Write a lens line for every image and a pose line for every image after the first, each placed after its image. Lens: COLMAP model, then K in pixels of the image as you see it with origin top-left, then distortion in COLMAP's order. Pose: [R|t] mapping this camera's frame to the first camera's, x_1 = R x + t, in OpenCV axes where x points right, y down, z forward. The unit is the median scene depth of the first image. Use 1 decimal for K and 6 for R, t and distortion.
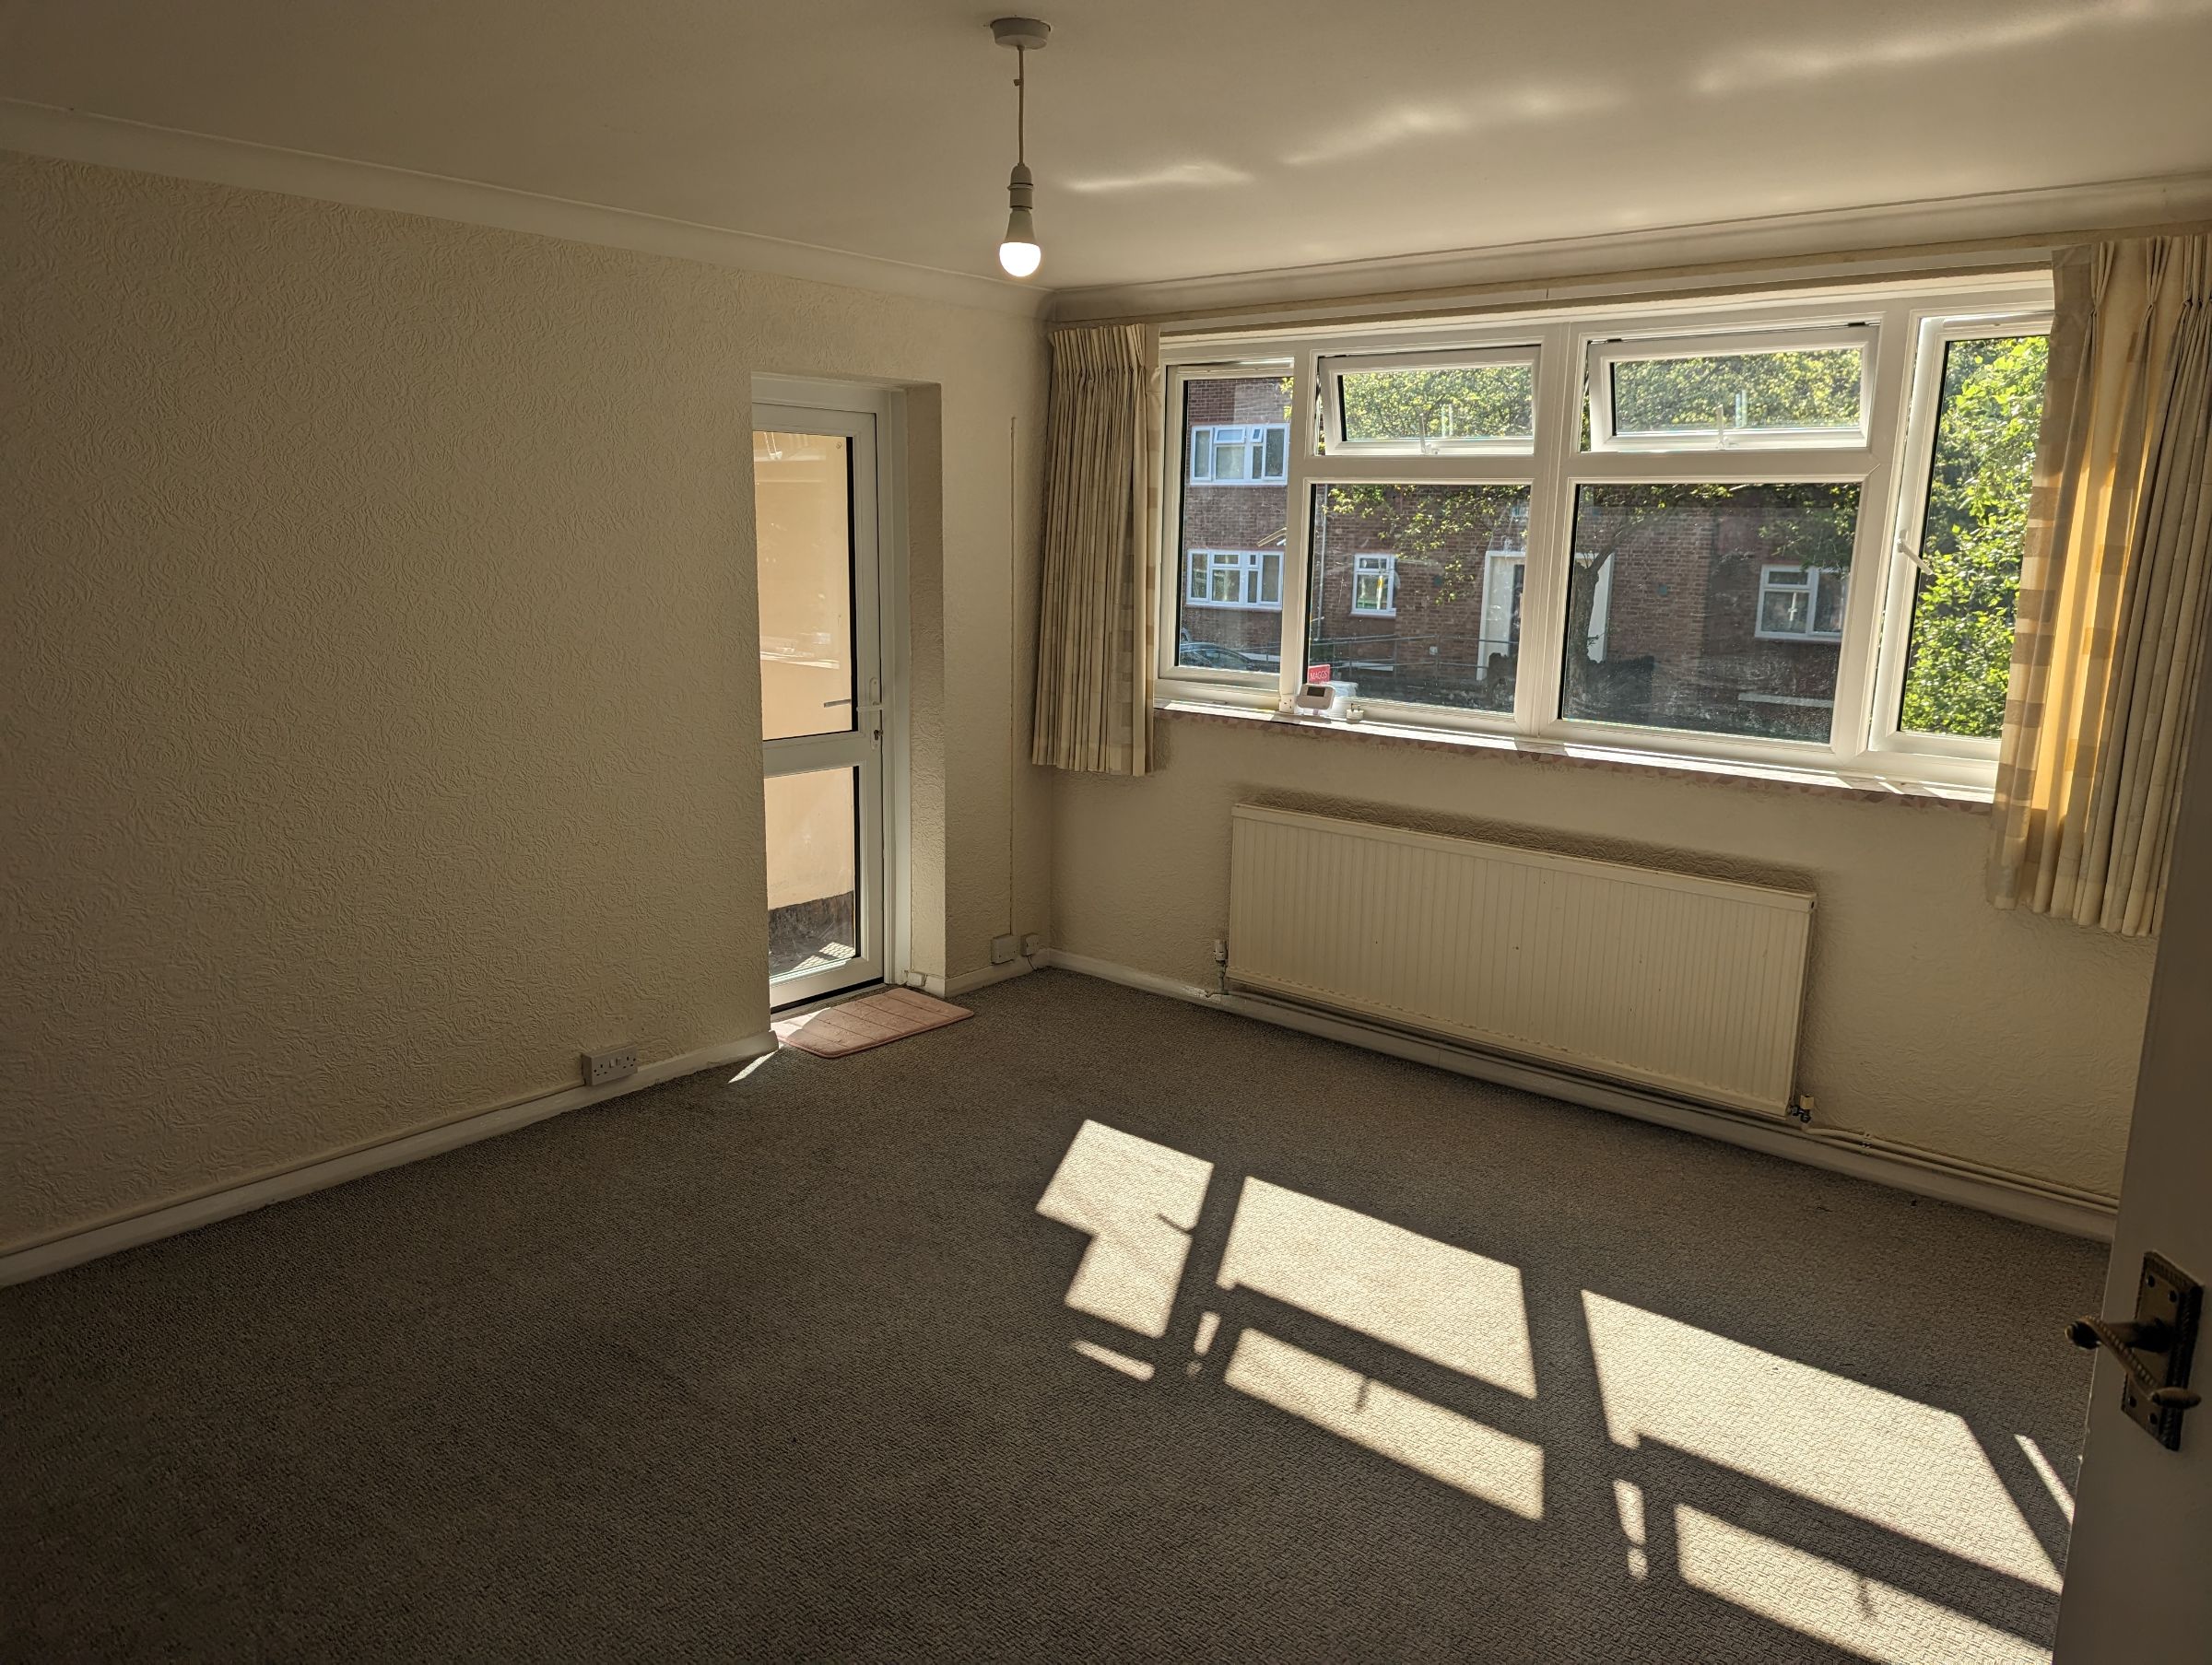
lens RADIAL K [[1552.1, 0, 1124.7], [0, 1552.1, 824.5], [0, 0, 1]] dist [0.068689, -0.049413]
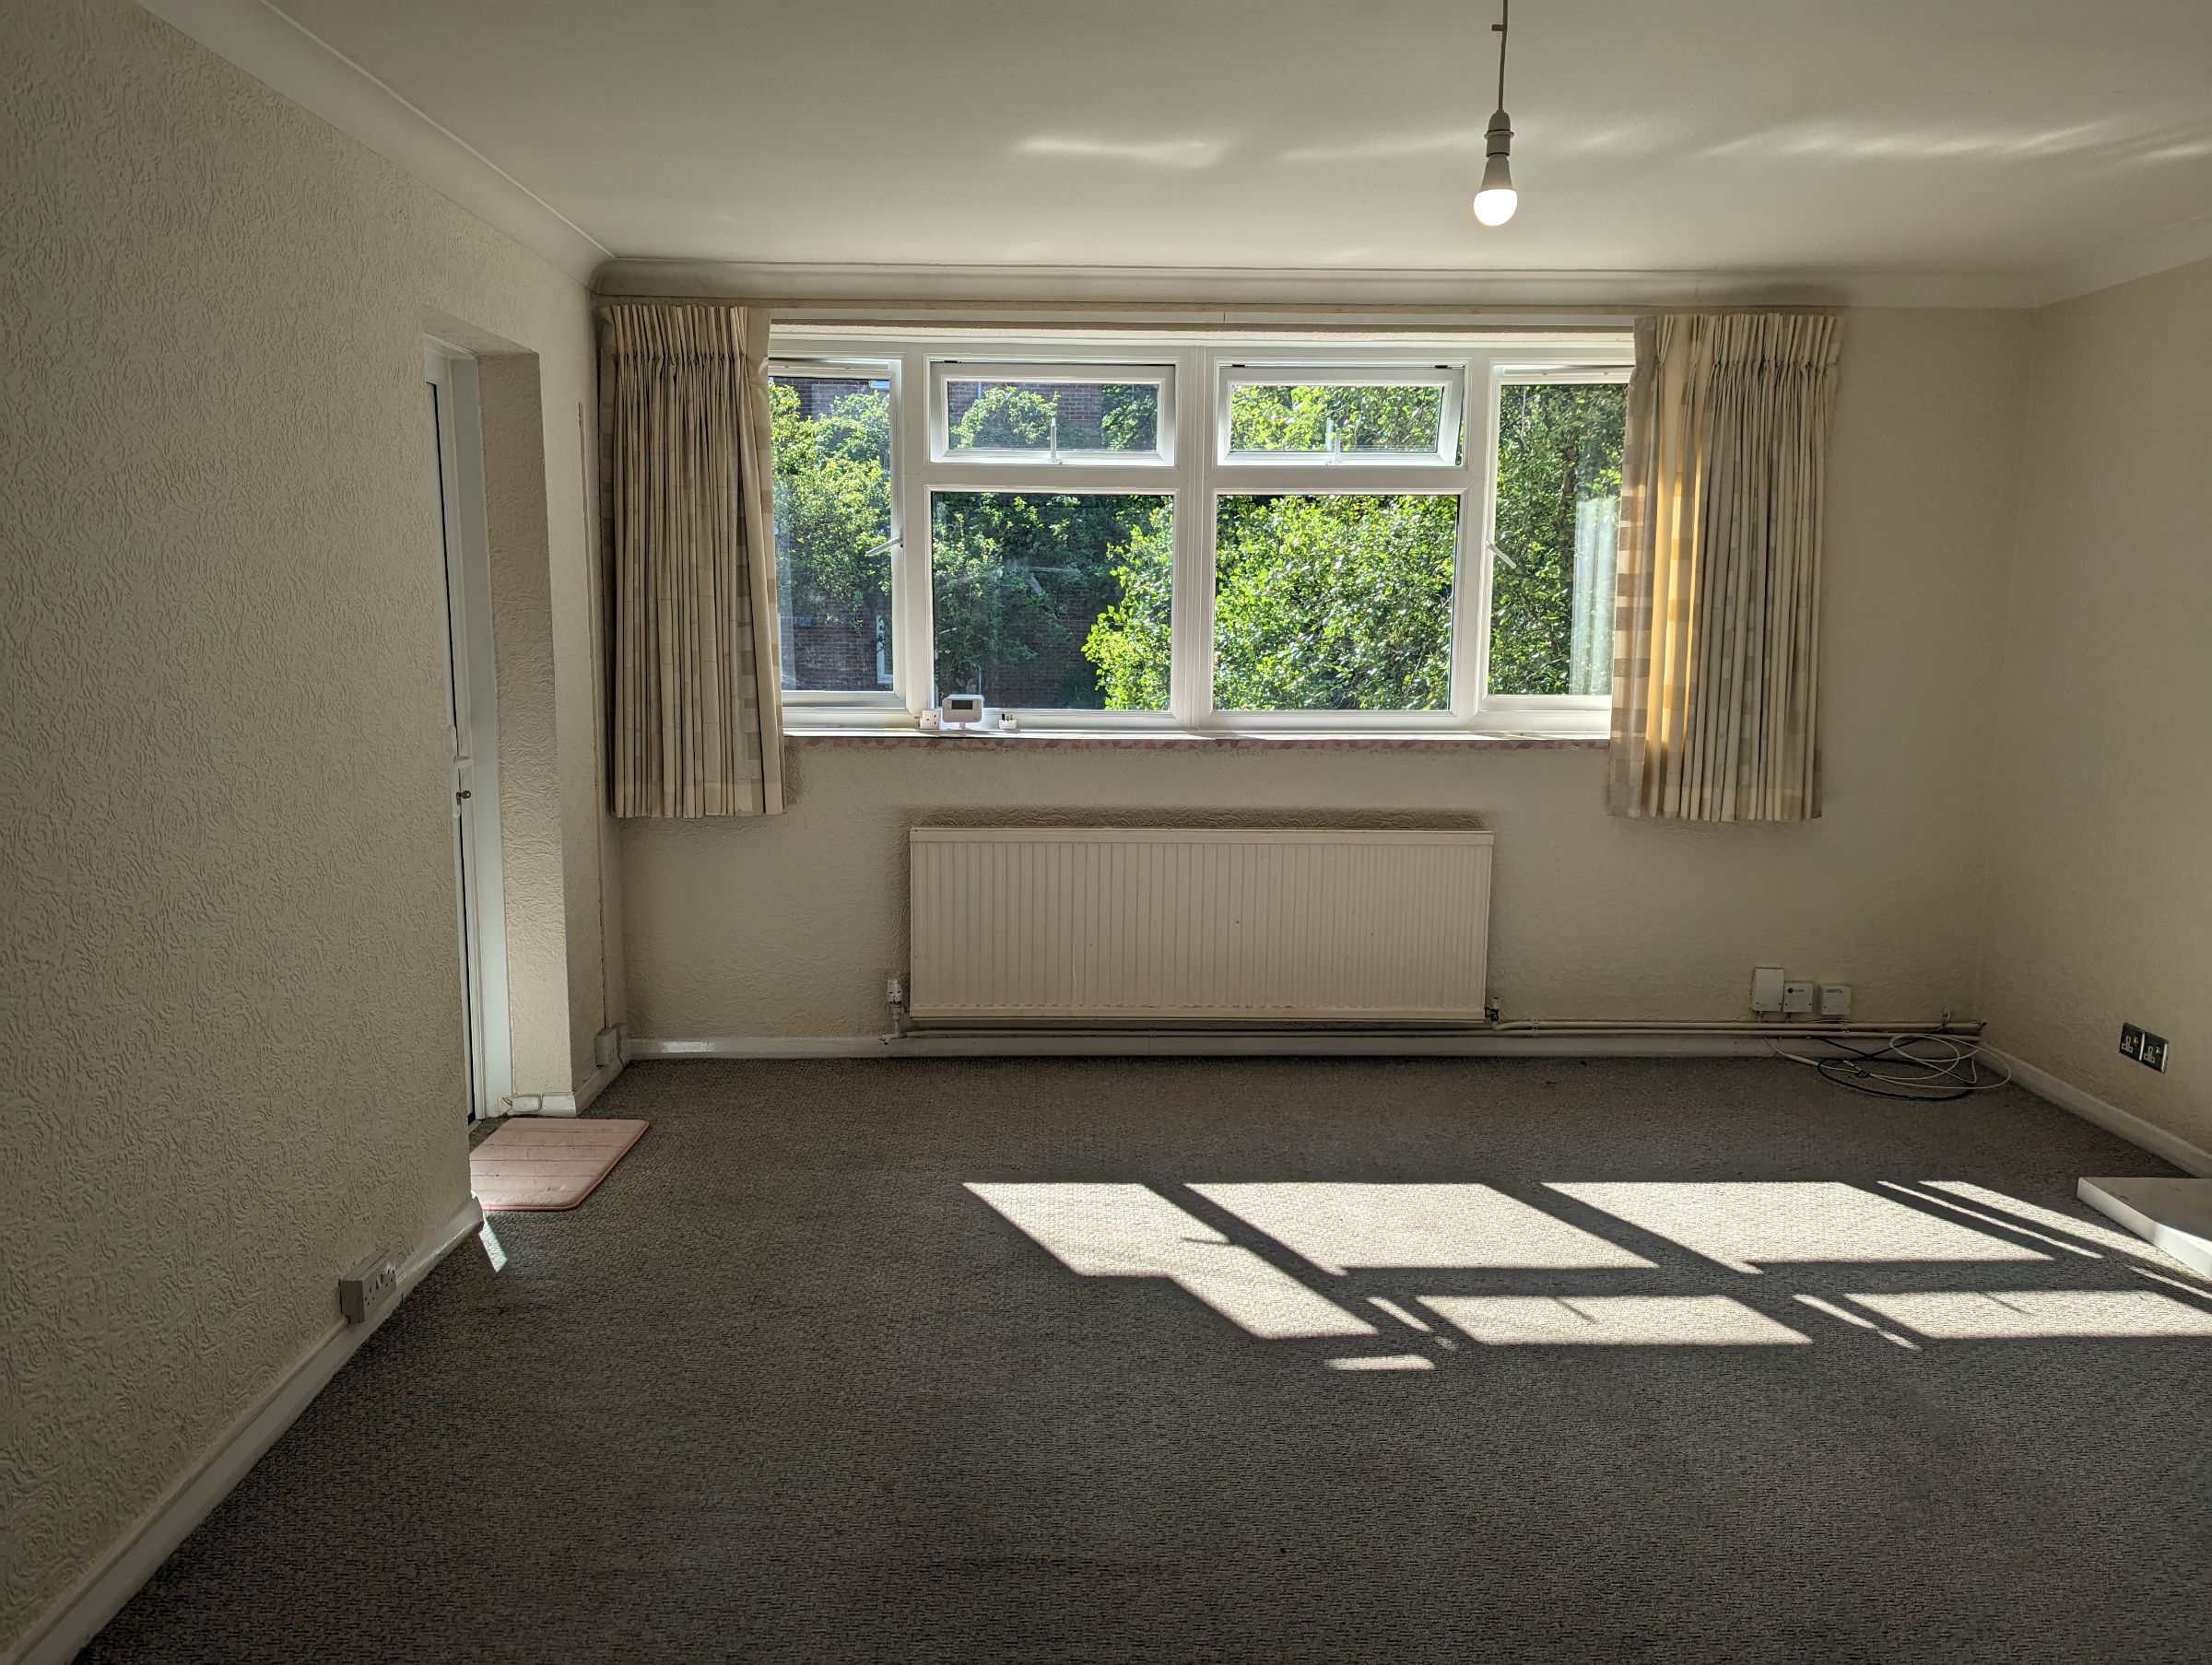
lens RADIAL K [[1566.8, 0, 1066.1], [0, 1566.8, 813.7], [0, 0, 1]] dist [0.038237, -0.004457]
pose [[0.758730, -0.105761, 0.642763, -0.580305], [0.134663, 0.990883, 0.004083, -0.017110], [-0.637334, 0.083458, 0.766054, 0.277707]]
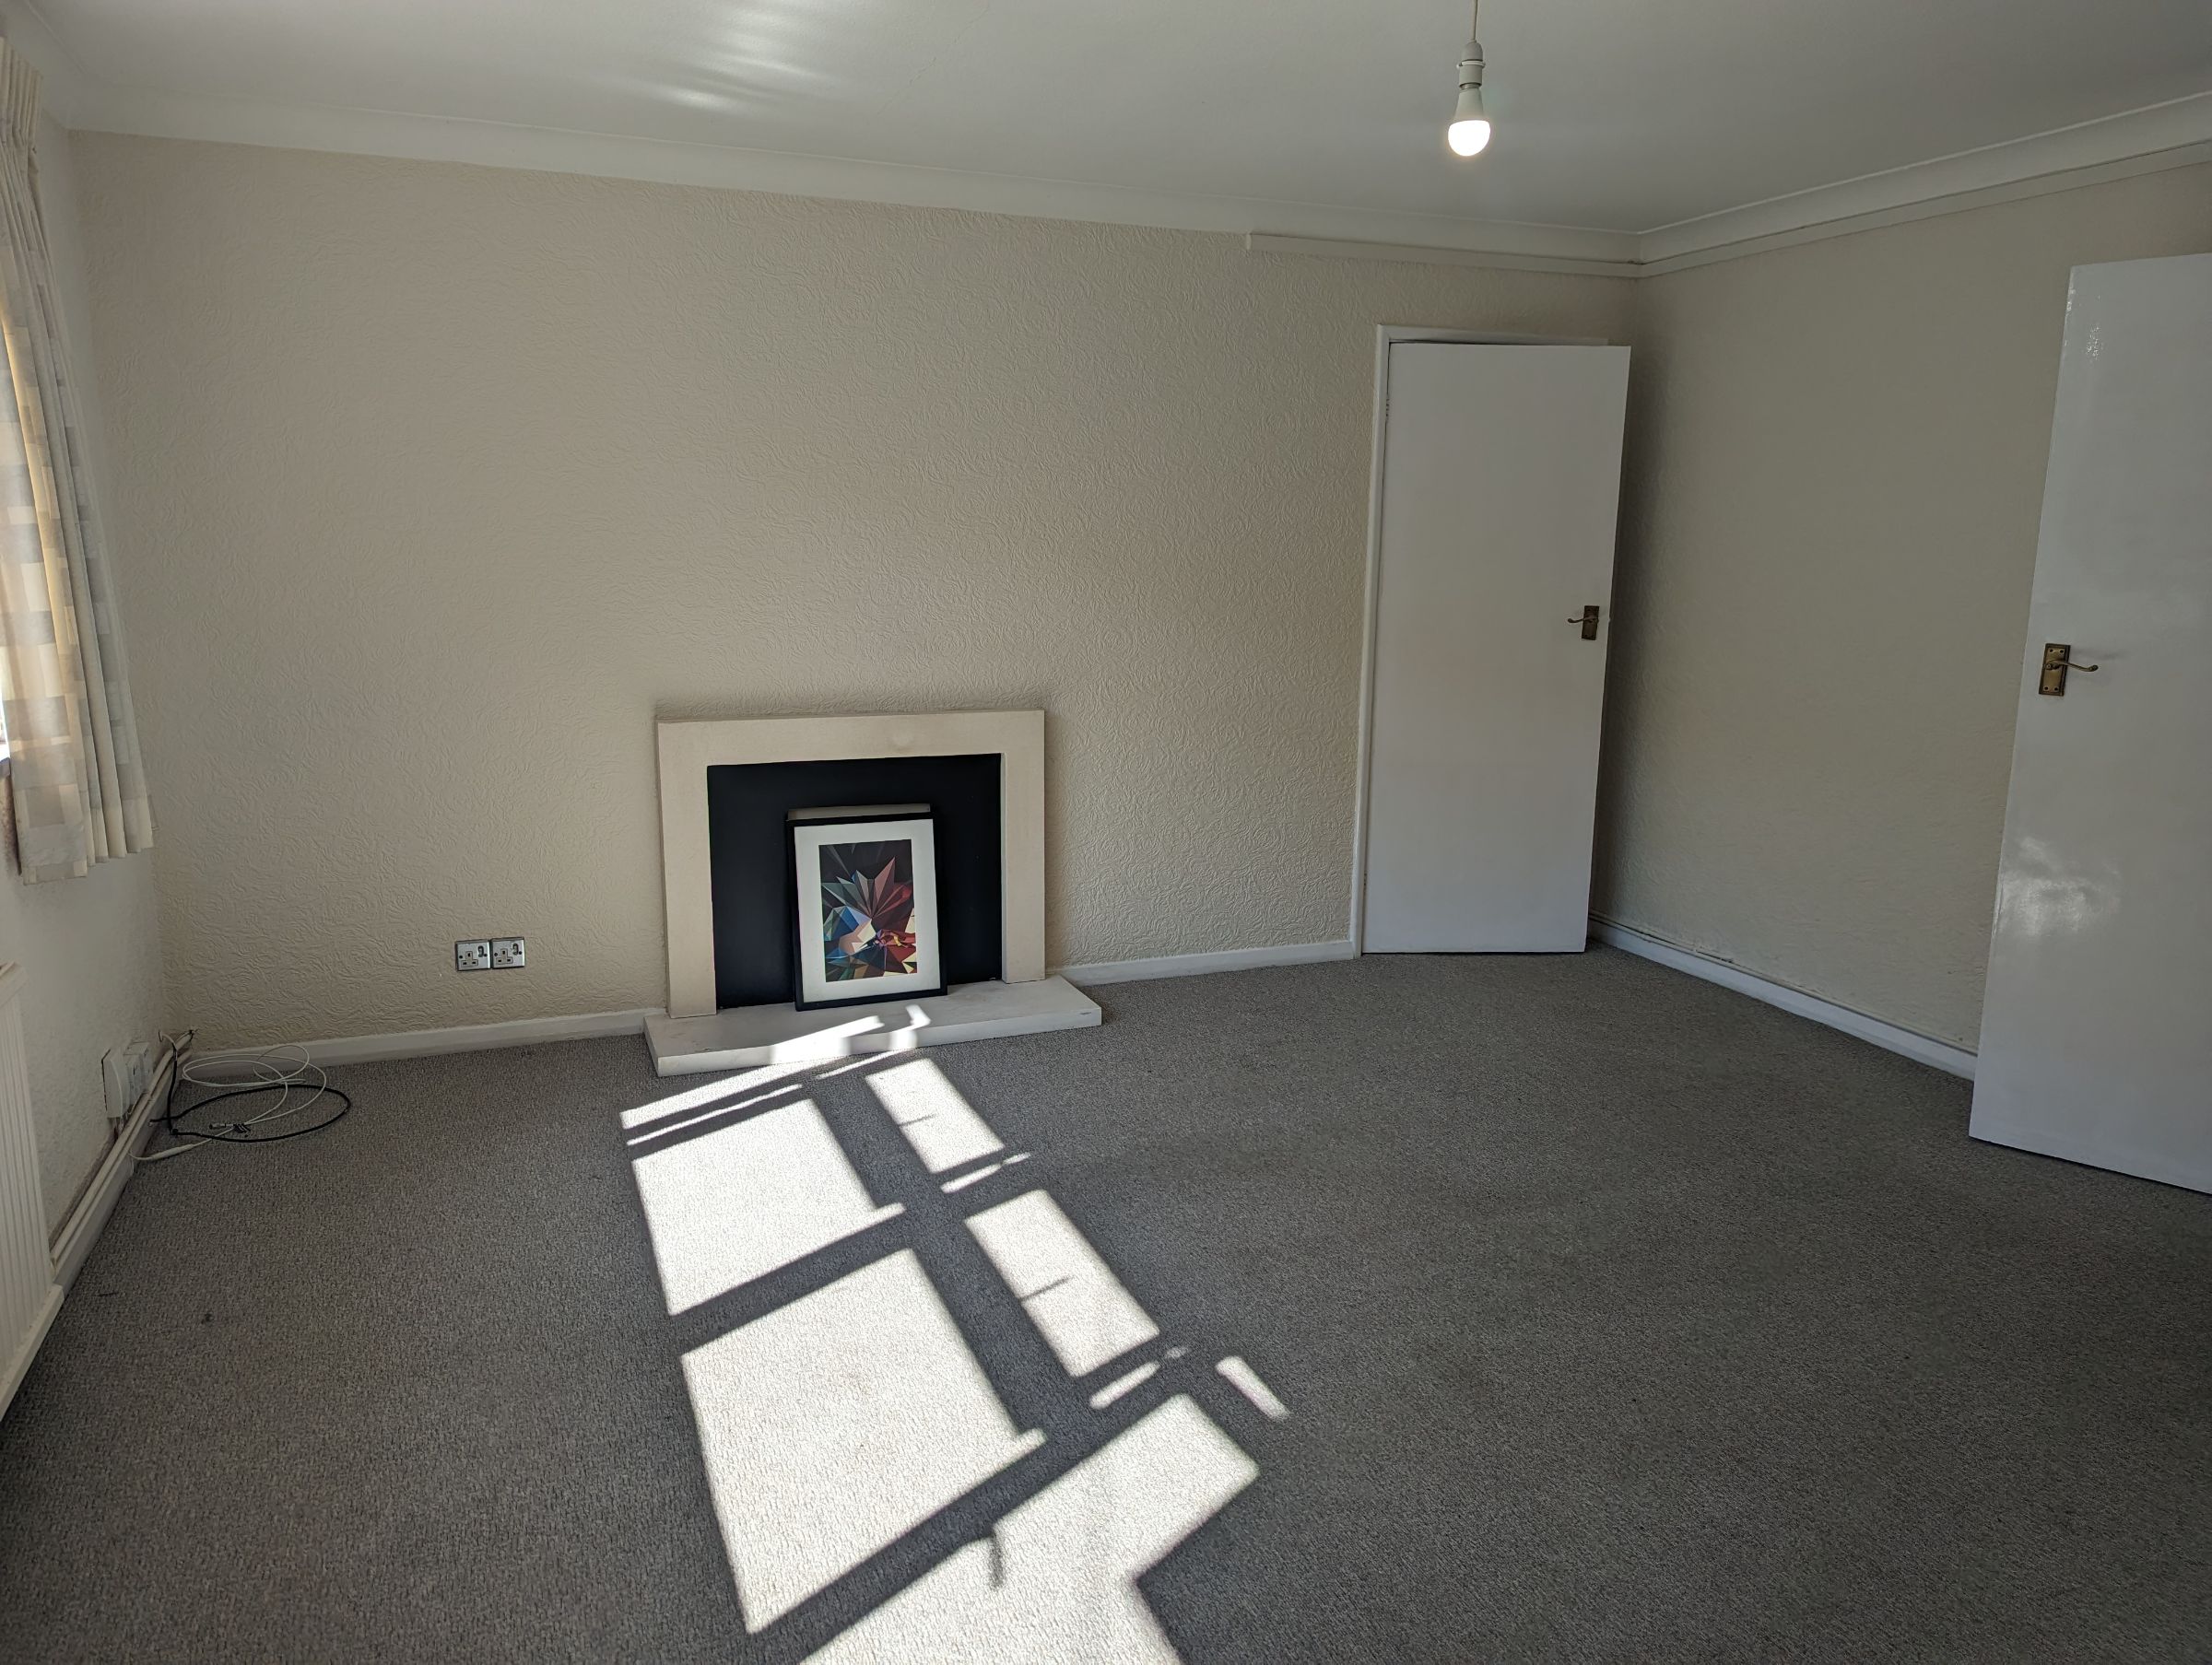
lens RADIAL K [[1552.1, 0, 1124.7], [0, 1552.1, 824.5], [0, 0, 1]] dist [0.068689, -0.049413]
pose [[-0.881351, -0.116164, 0.457958, -0.237439], [0.066554, 0.929112, 0.363760, -0.204286], [-0.467750, 0.351079, -0.811143, 1.270804]]
